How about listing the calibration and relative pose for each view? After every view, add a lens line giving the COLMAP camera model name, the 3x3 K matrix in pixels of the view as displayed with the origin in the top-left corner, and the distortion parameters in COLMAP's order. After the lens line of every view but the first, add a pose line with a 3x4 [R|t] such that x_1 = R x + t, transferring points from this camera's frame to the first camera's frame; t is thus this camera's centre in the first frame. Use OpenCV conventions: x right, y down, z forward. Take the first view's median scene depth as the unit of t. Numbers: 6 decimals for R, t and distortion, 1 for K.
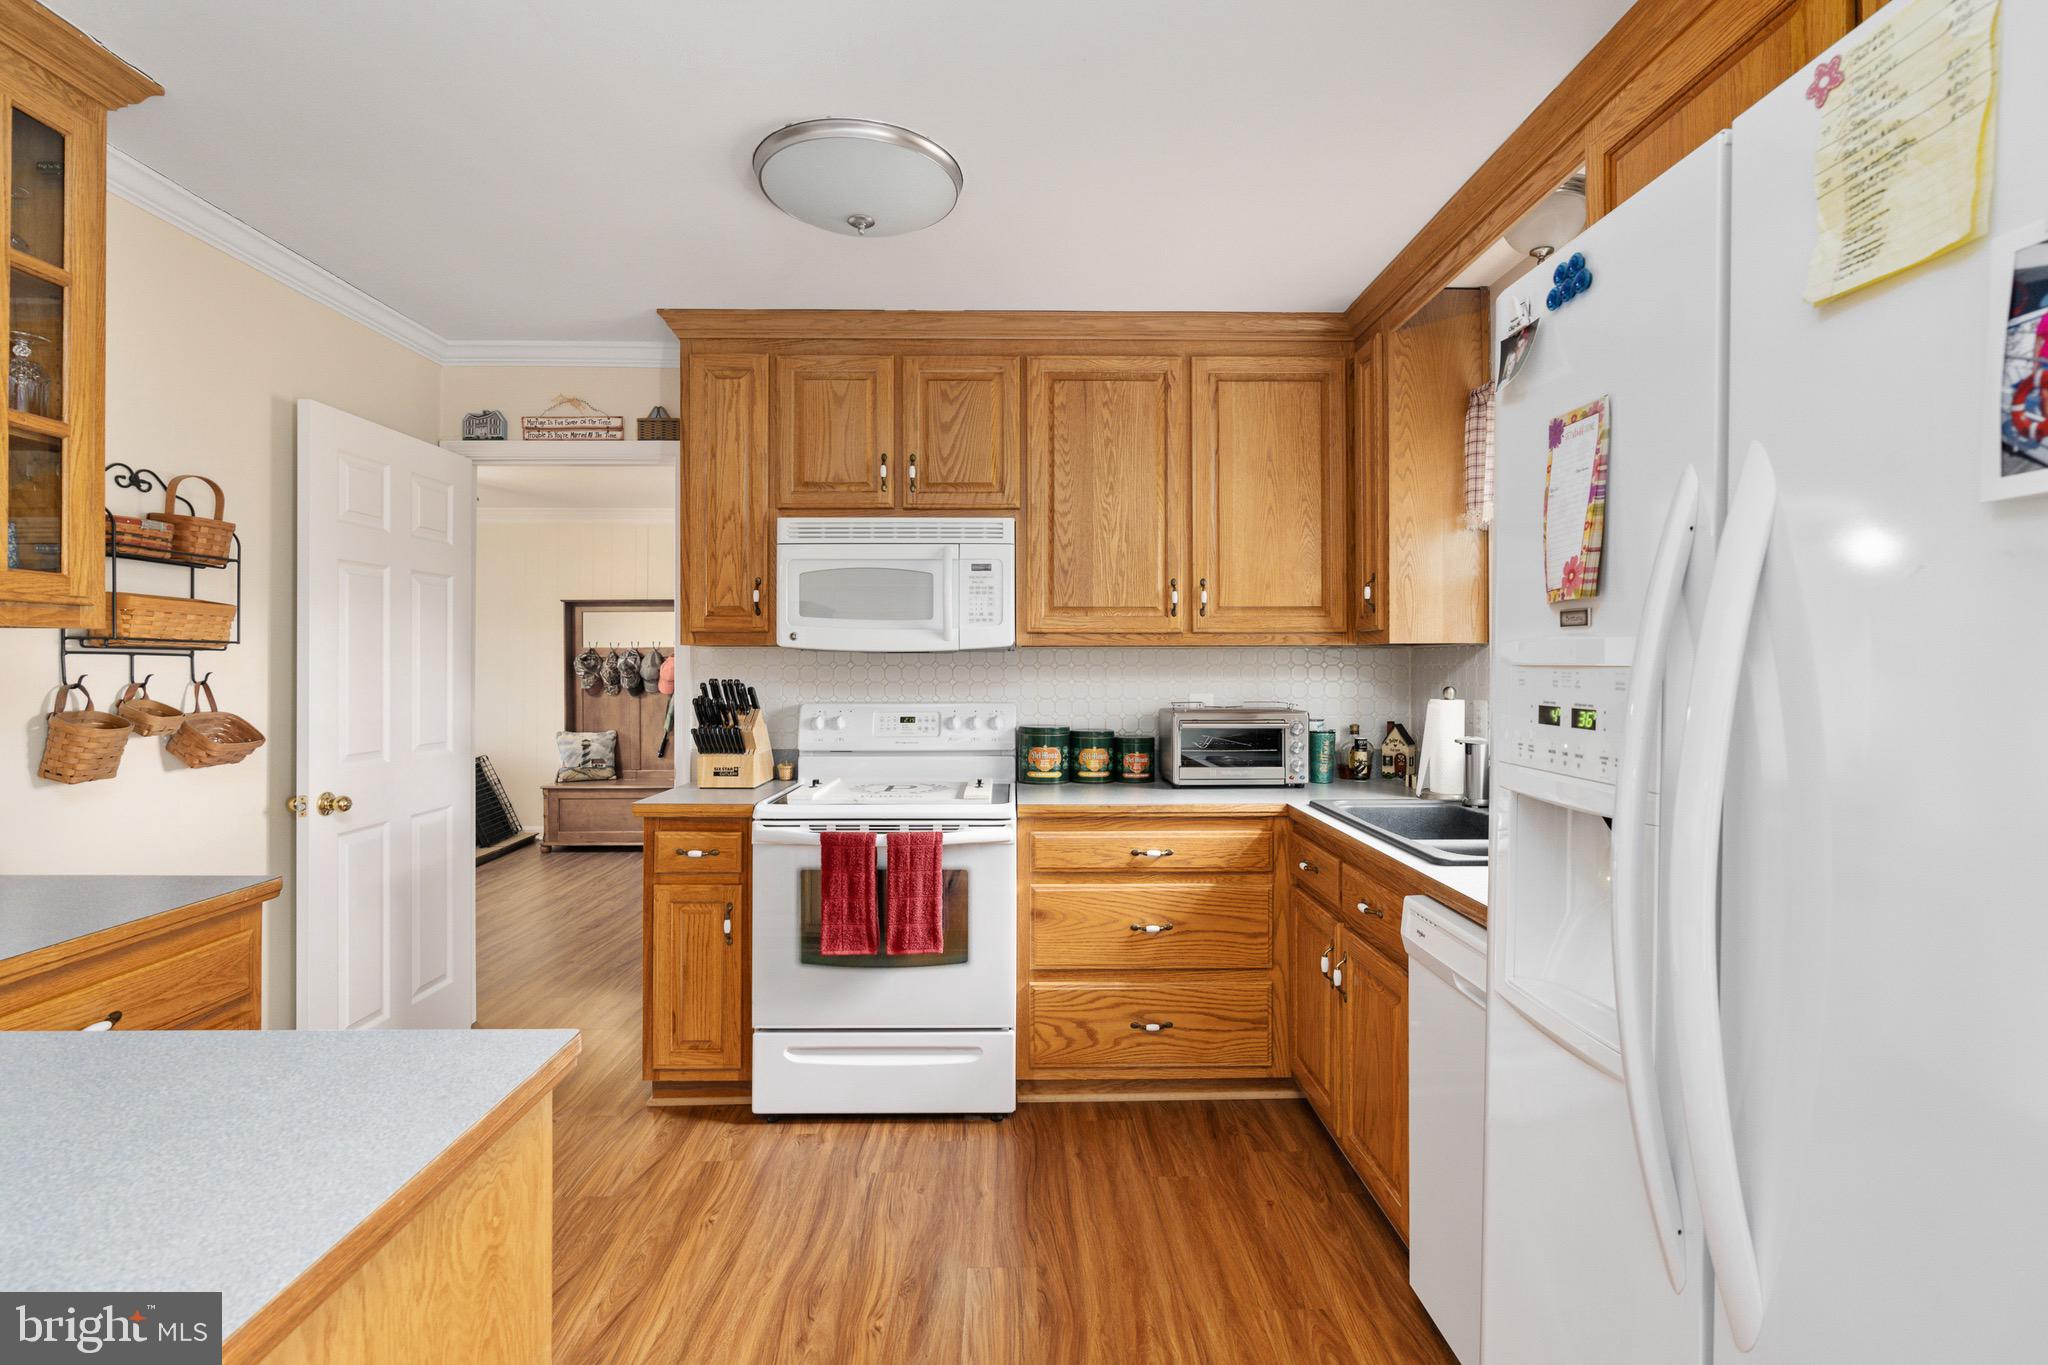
lens RADIAL K [[944.1, 0, 1024.0], [0, 944.1, 682.5], [0, 0, 1]] dist [-0.011139, 0.000088]
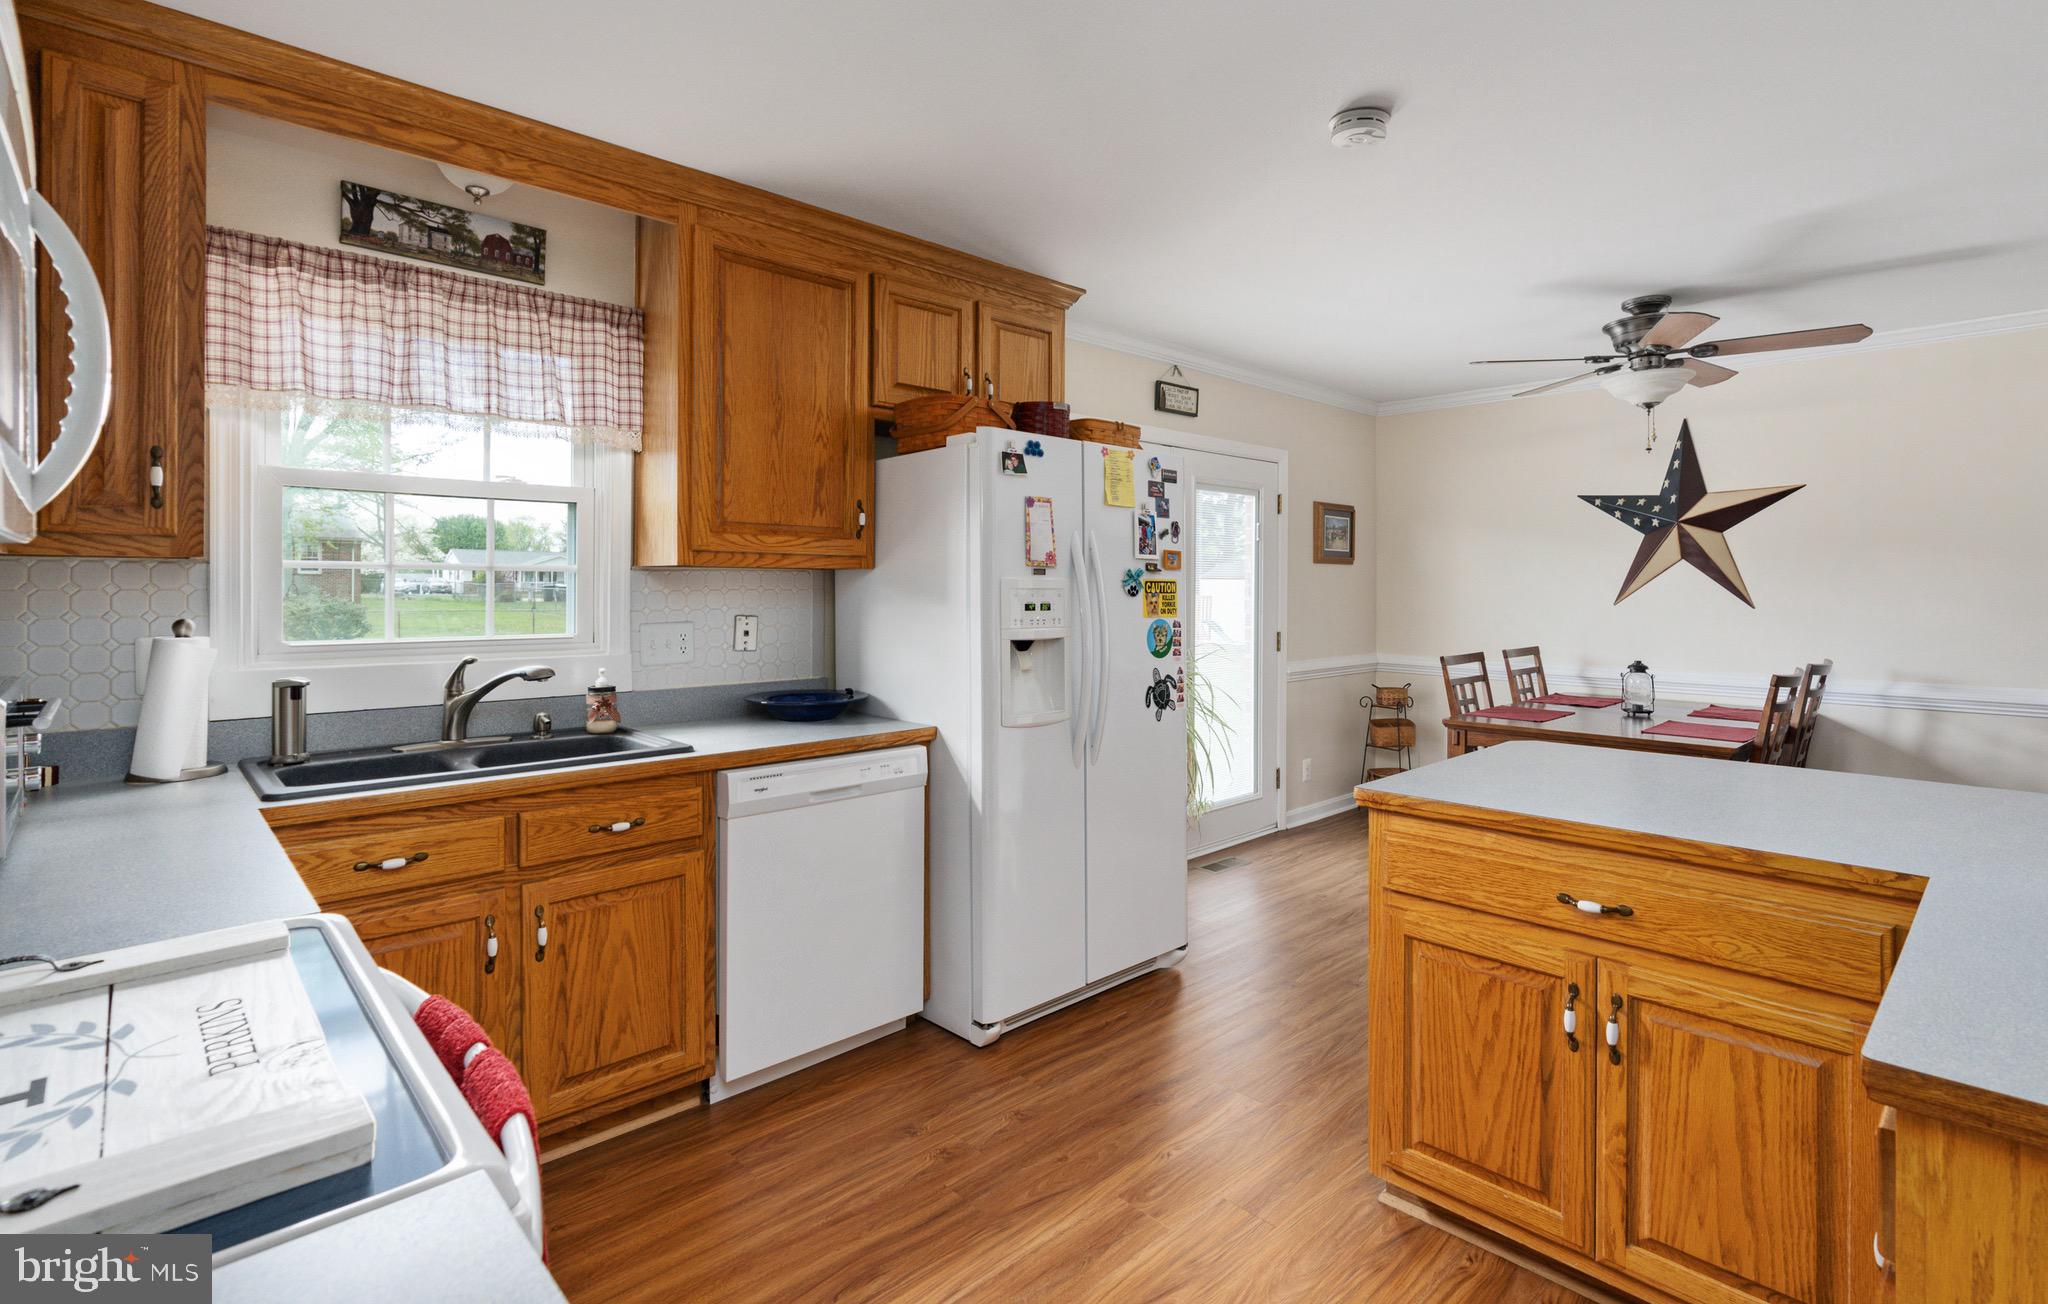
lens RADIAL K [[972.5, 0, 1062.4], [0, 972.5, 583.3], [0, 0, 1]] dist [-0.020563, 0.000166]
pose [[-0.673292, 0.009740, 0.739312, -1.093673], [0.014890, 0.999889, 0.000388, -0.022776], [-0.739227, 0.011269, -0.673363, 1.982043]]
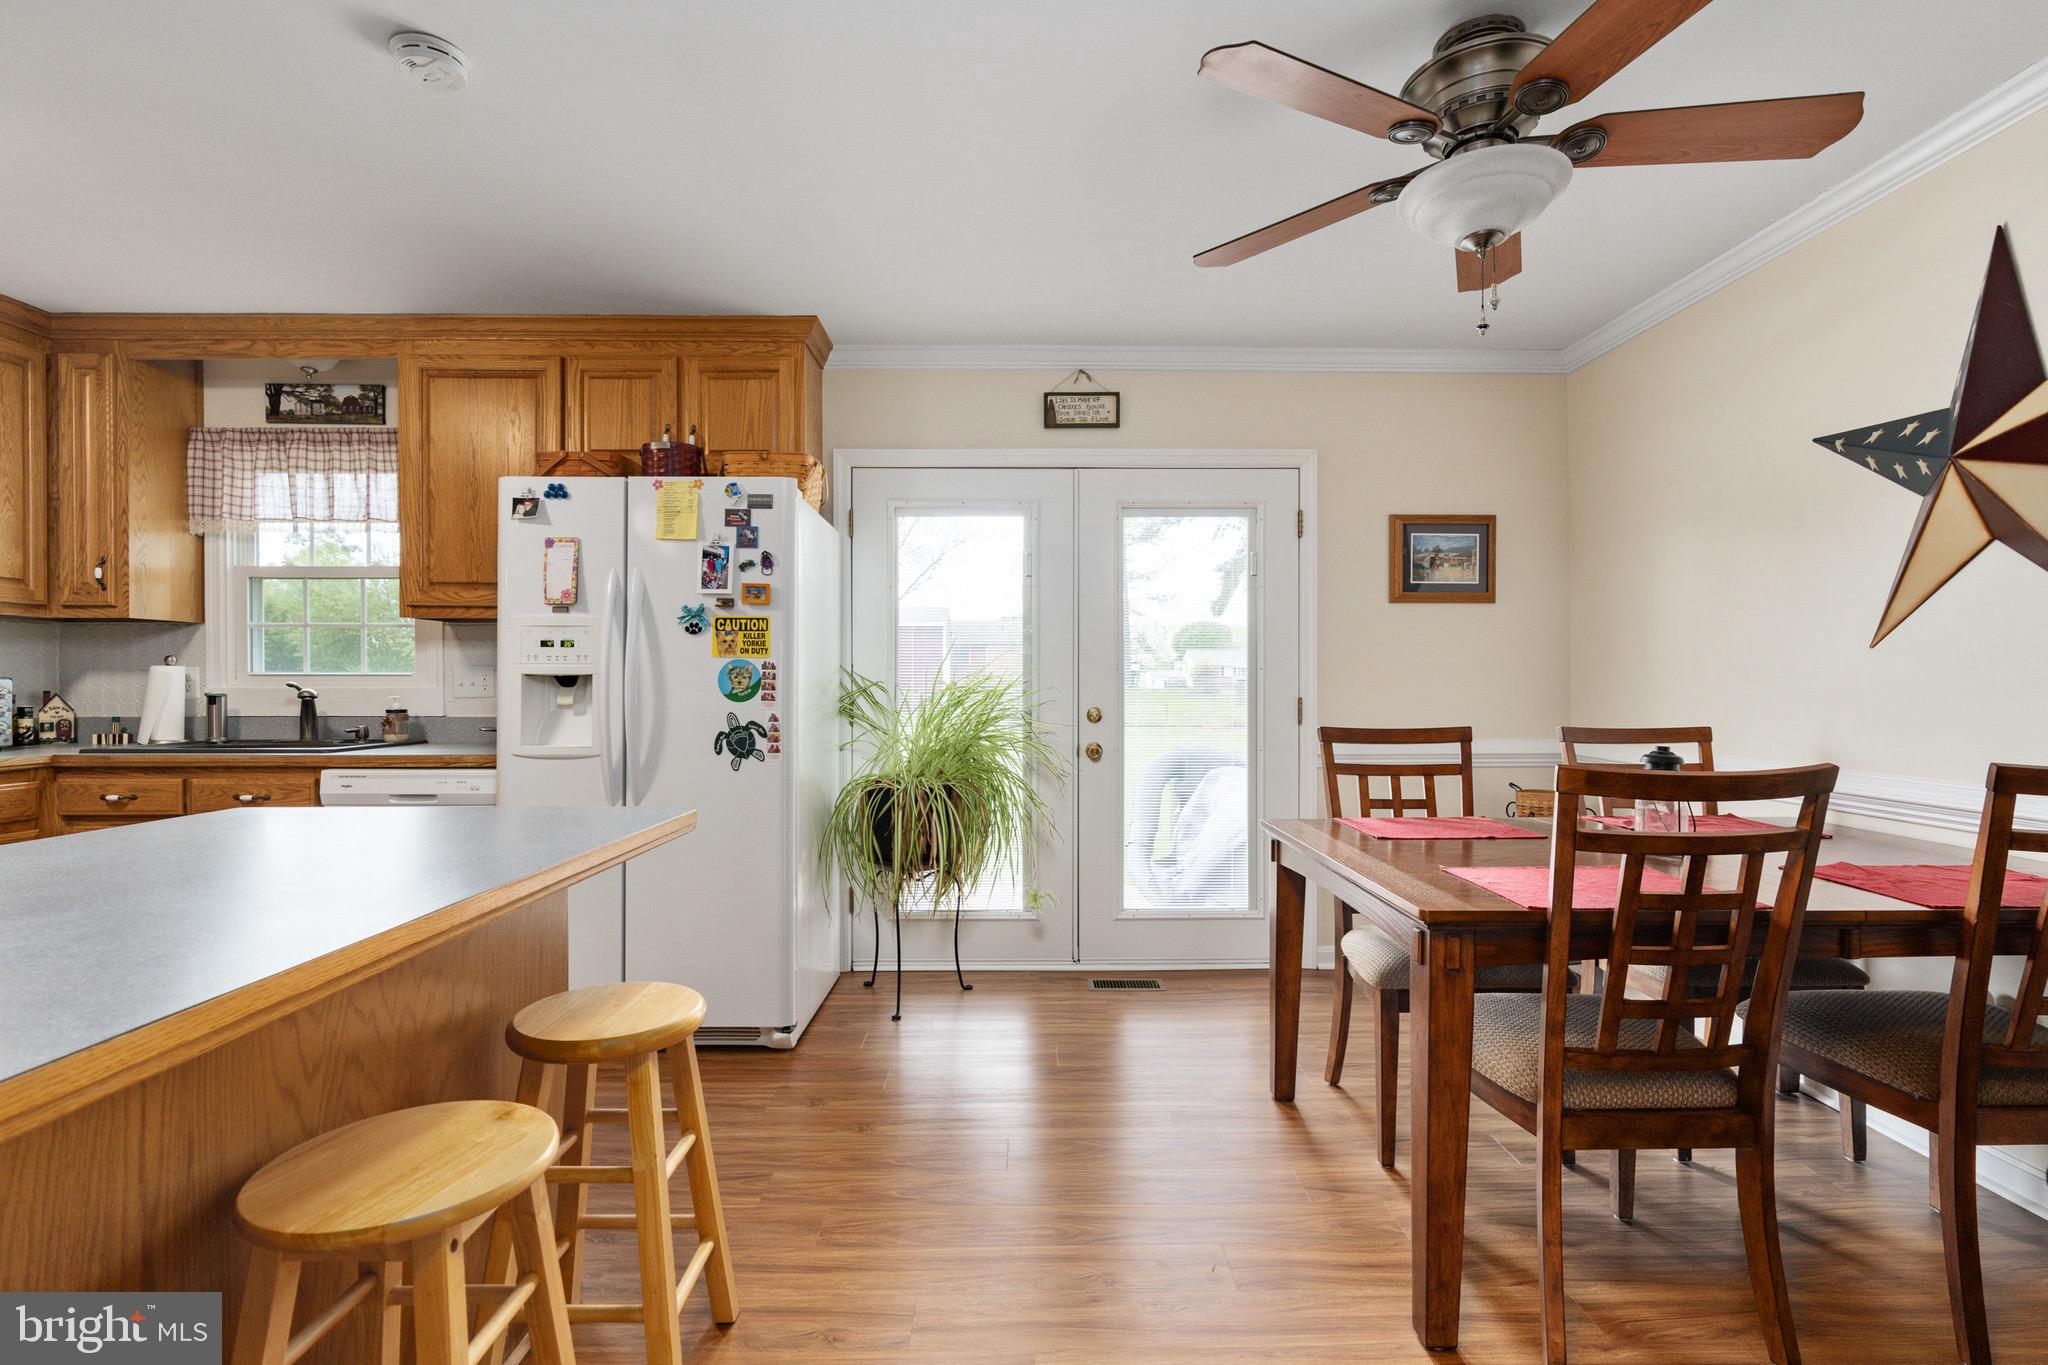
lens RADIAL K [[944.1, 0, 1024.0], [0, 944.1, 682.5], [0, 0, 1]] dist [-0.011139, 0.000088]
pose [[0.024038, 0.006821, 0.999688, -1.555530], [0.015409, 0.999855, -0.007193, 0.136075], [-0.999592, 0.015577, 0.023929, -0.334716]]
